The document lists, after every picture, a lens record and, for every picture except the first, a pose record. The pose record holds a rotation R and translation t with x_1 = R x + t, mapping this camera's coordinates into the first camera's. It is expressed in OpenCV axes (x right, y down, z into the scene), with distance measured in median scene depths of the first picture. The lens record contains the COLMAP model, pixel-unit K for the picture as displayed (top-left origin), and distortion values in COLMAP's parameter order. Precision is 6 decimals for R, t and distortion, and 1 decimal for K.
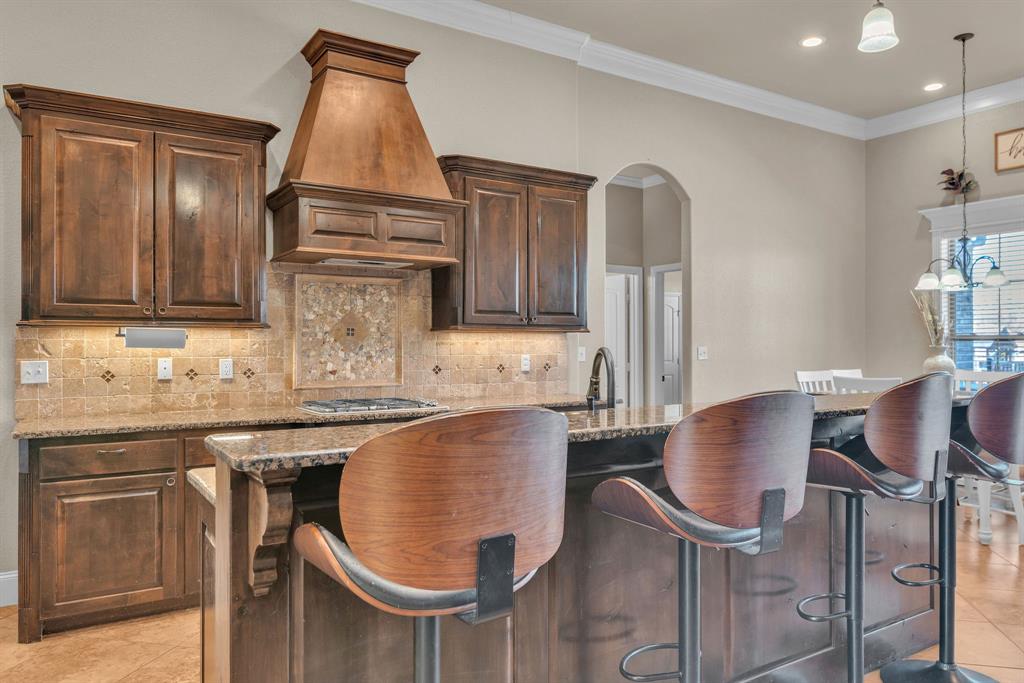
lens RADIAL K [[696.9, 0, 506.3], [0, 696.9, 336.2], [0, 0, 1]] dist [0.002094, -0.004732]
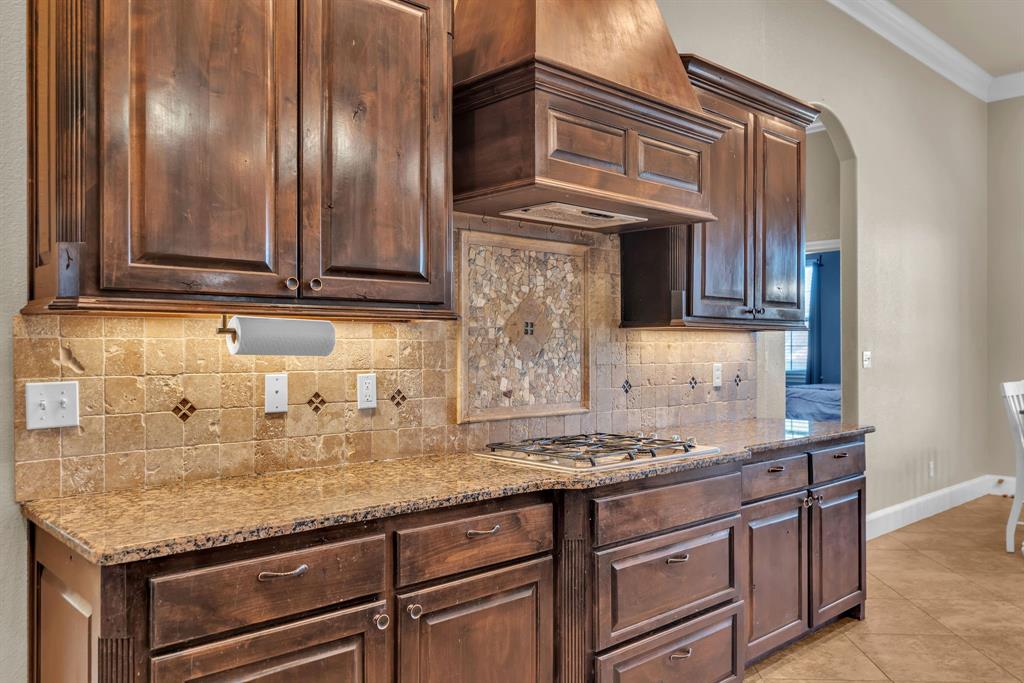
lens RADIAL K [[781.8, 0, 511.8], [0, 781.8, 339.7], [0, 0, 1]] dist [-0.001941, 0.002315]
pose [[0.985186, 0.001808, 0.171479, -0.405949], [-0.002143, 0.999996, 0.001764, 0.003424], [-0.171475, -0.002105, 0.985186, 0.357643]]
